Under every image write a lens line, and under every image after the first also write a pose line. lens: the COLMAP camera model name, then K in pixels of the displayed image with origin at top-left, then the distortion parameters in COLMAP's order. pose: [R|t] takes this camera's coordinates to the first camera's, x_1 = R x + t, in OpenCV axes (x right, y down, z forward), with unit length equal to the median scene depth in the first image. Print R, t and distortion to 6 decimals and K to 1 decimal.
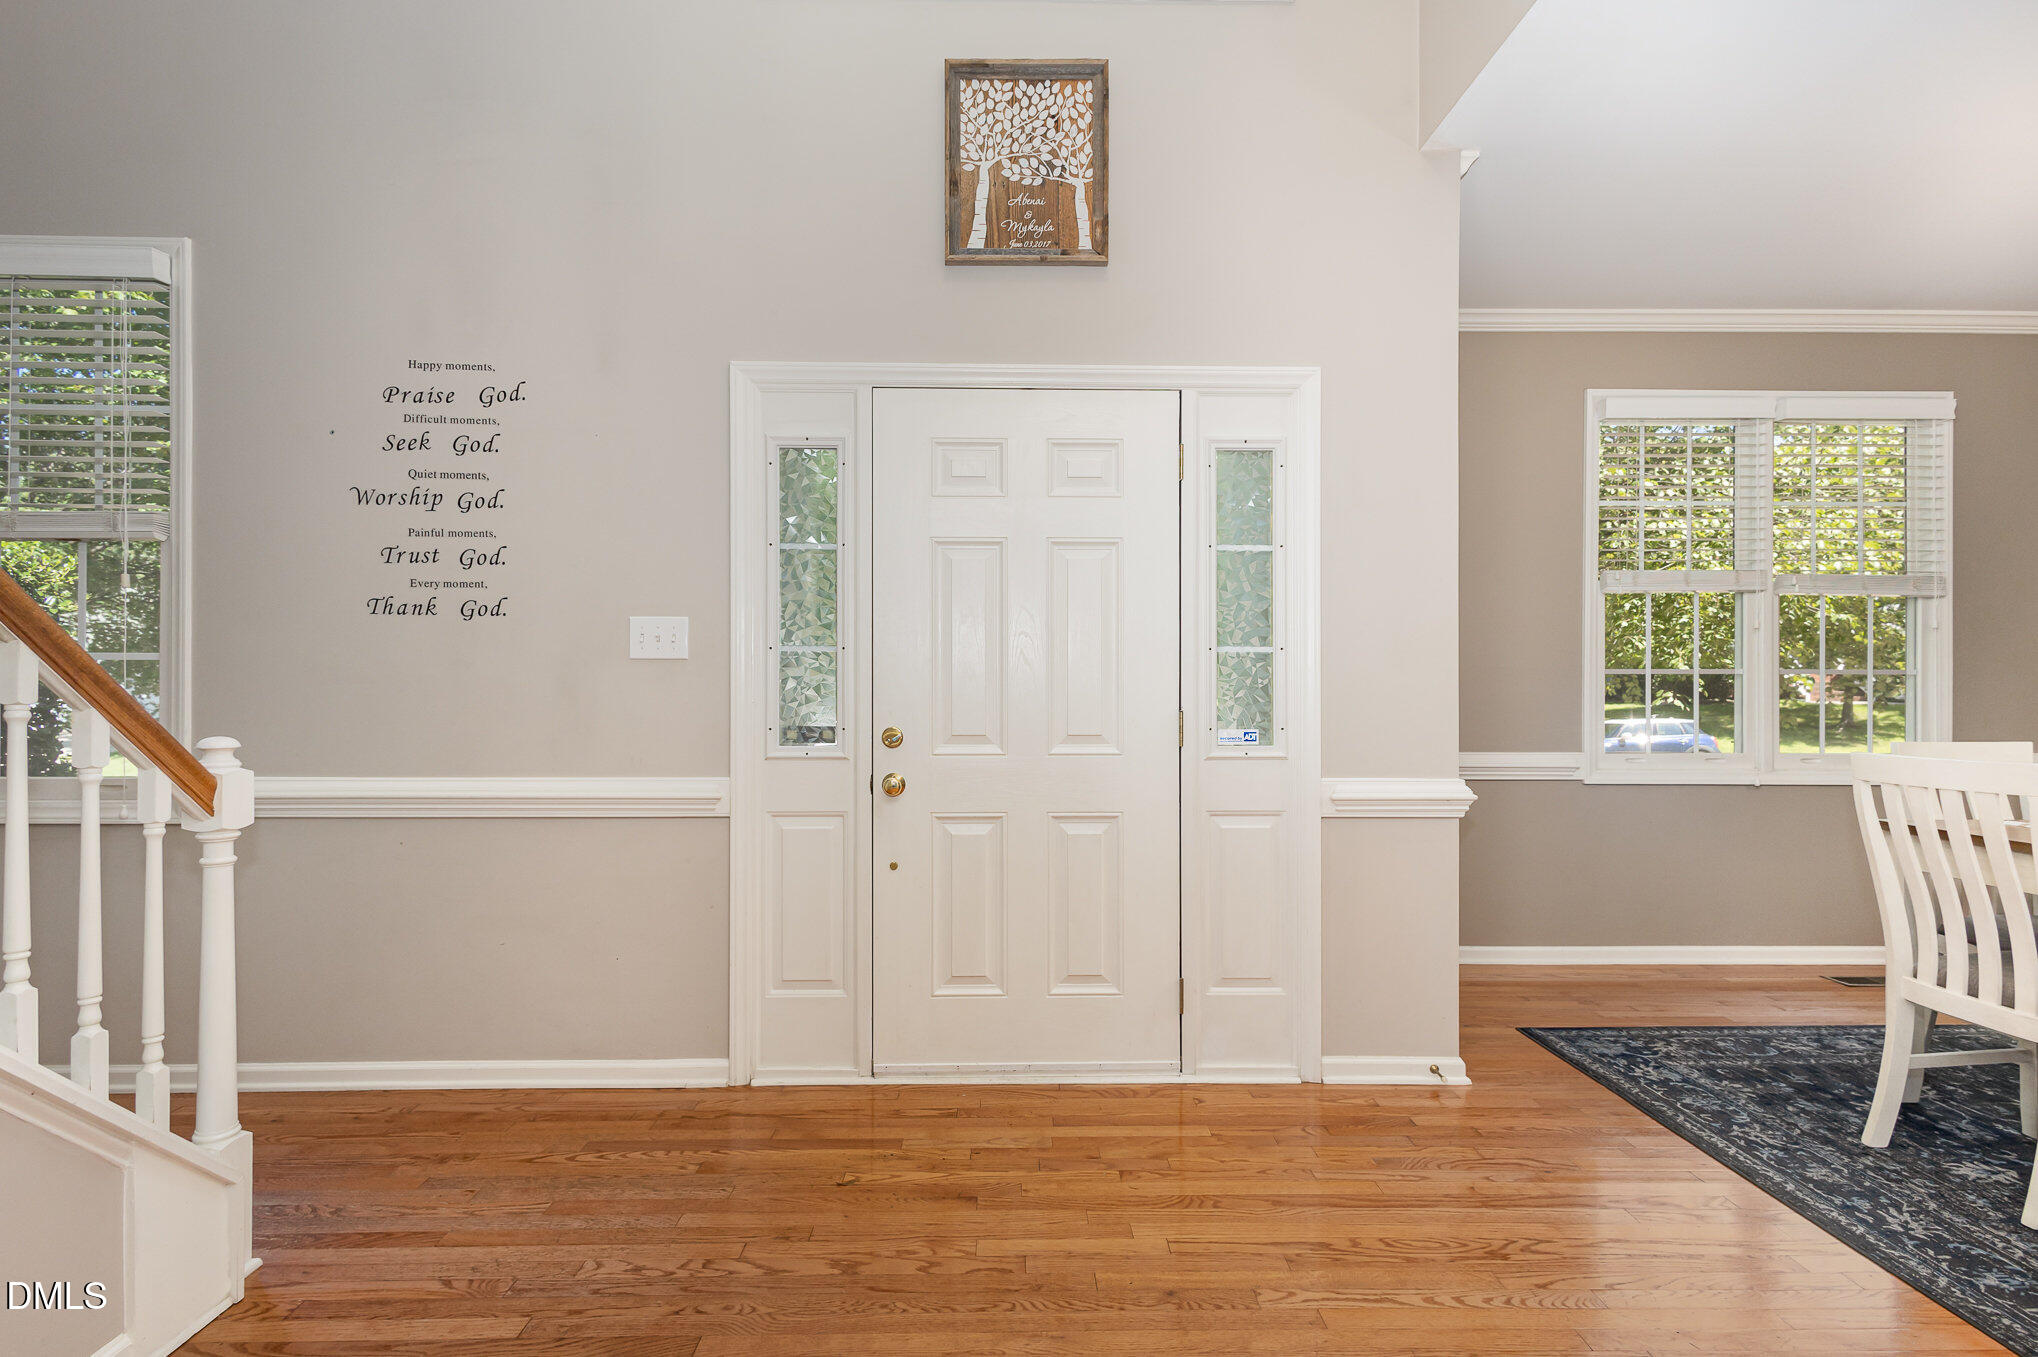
lens RADIAL K [[959.0, 0, 1021.9], [0, 959.0, 682.6], [0, 0, 1]] dist [0.013680, -0.001421]
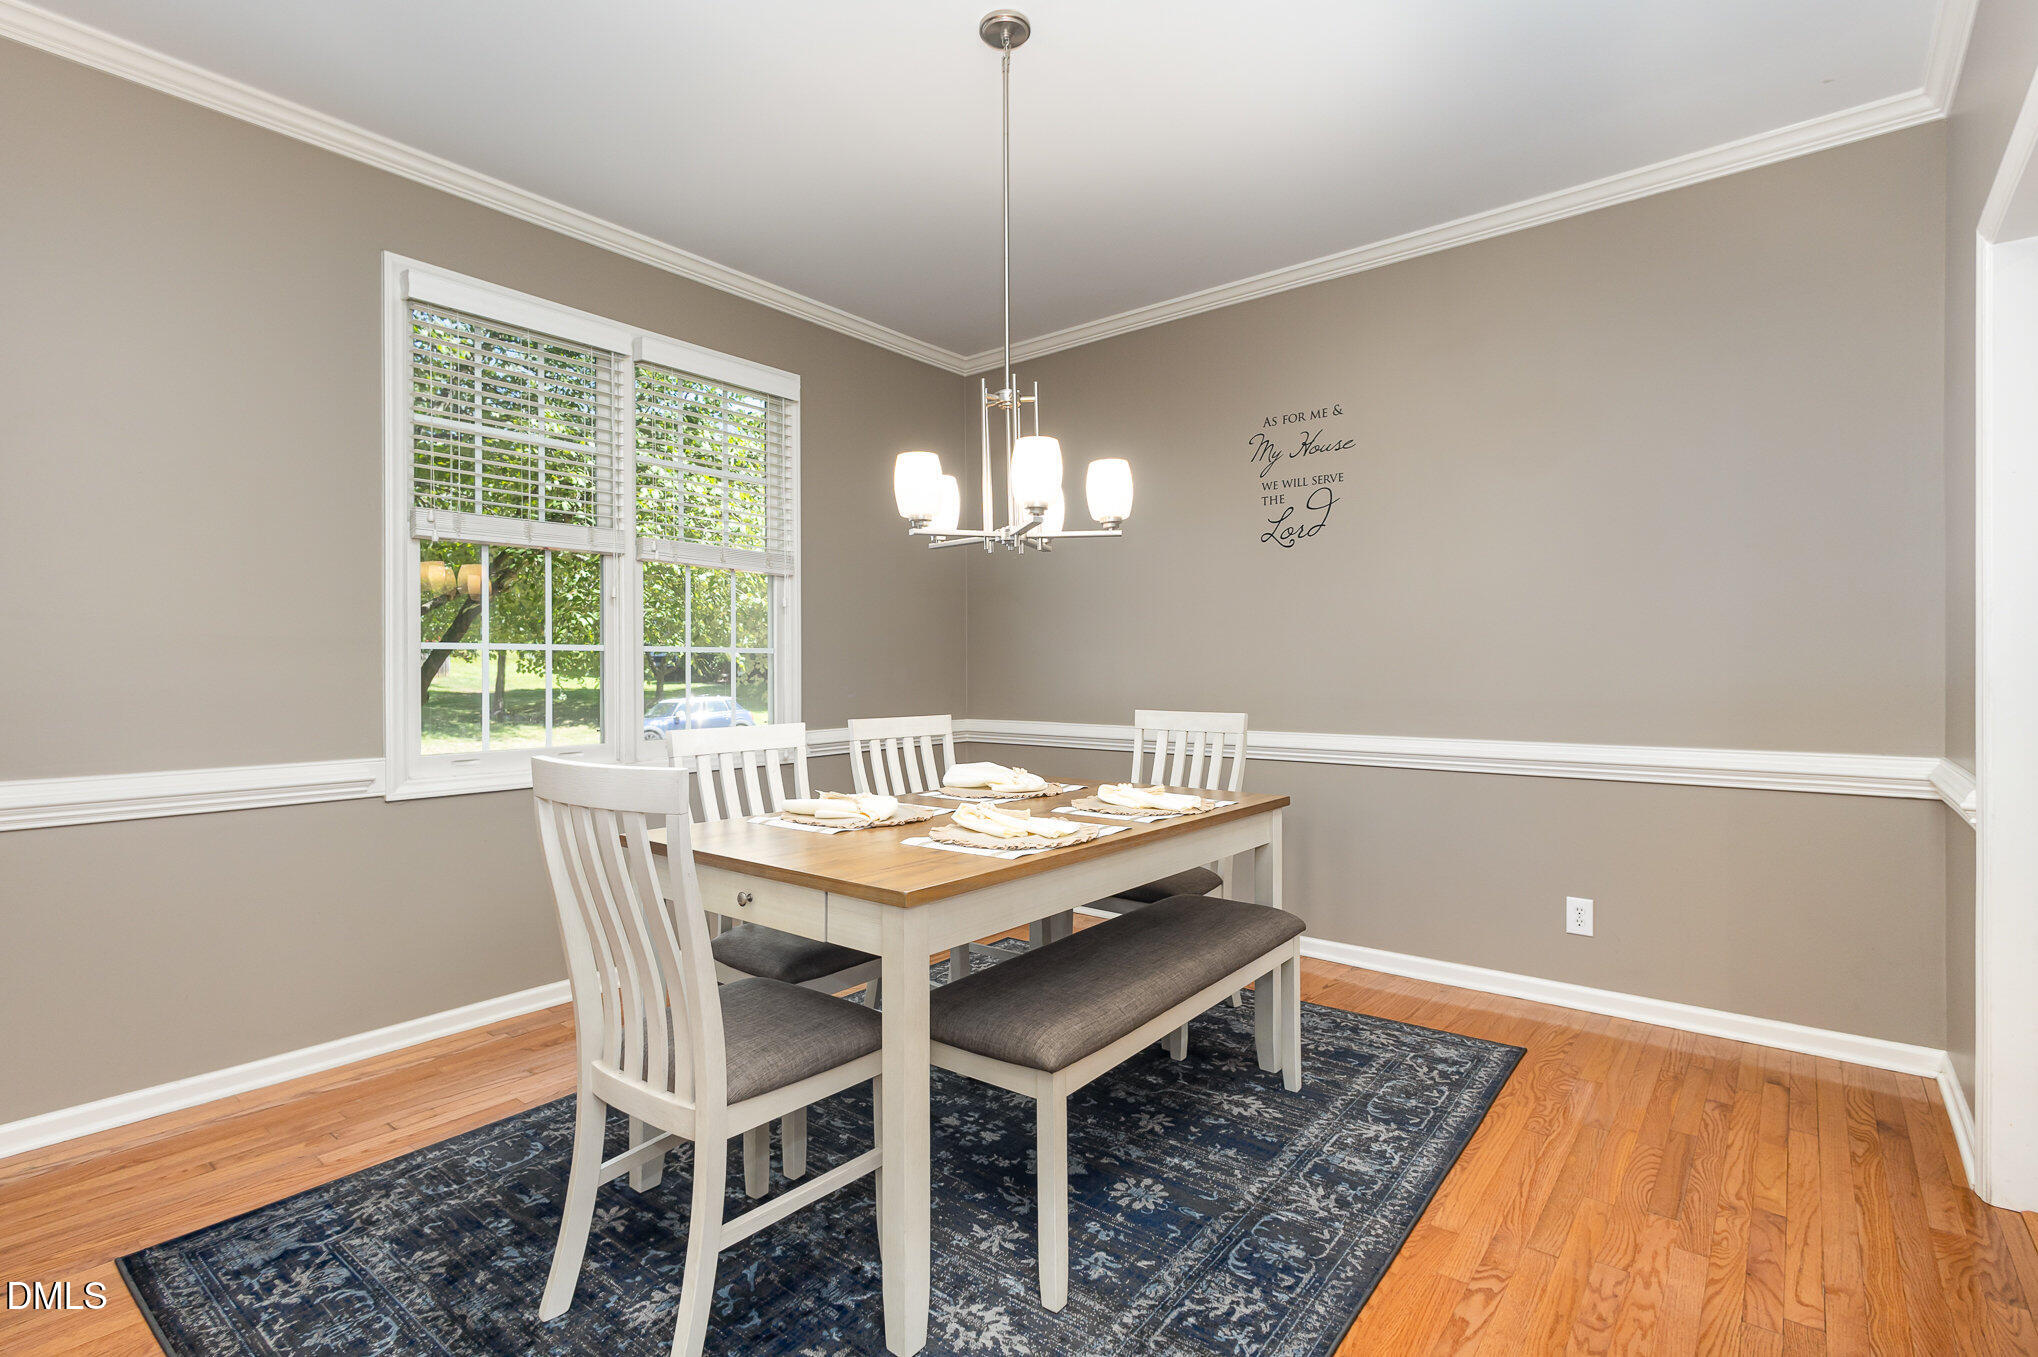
lens RADIAL K [[959.0, 0, 1022.7], [0, 959.0, 676.8], [0, 0, 1]] dist [0.013680, -0.001421]
pose [[0.642464, -0.010597, 0.766242, 0.430152], [0.000547, 0.999910, 0.013370, 0.003446], [-0.766316, -0.008170, 0.642412, 0.221678]]
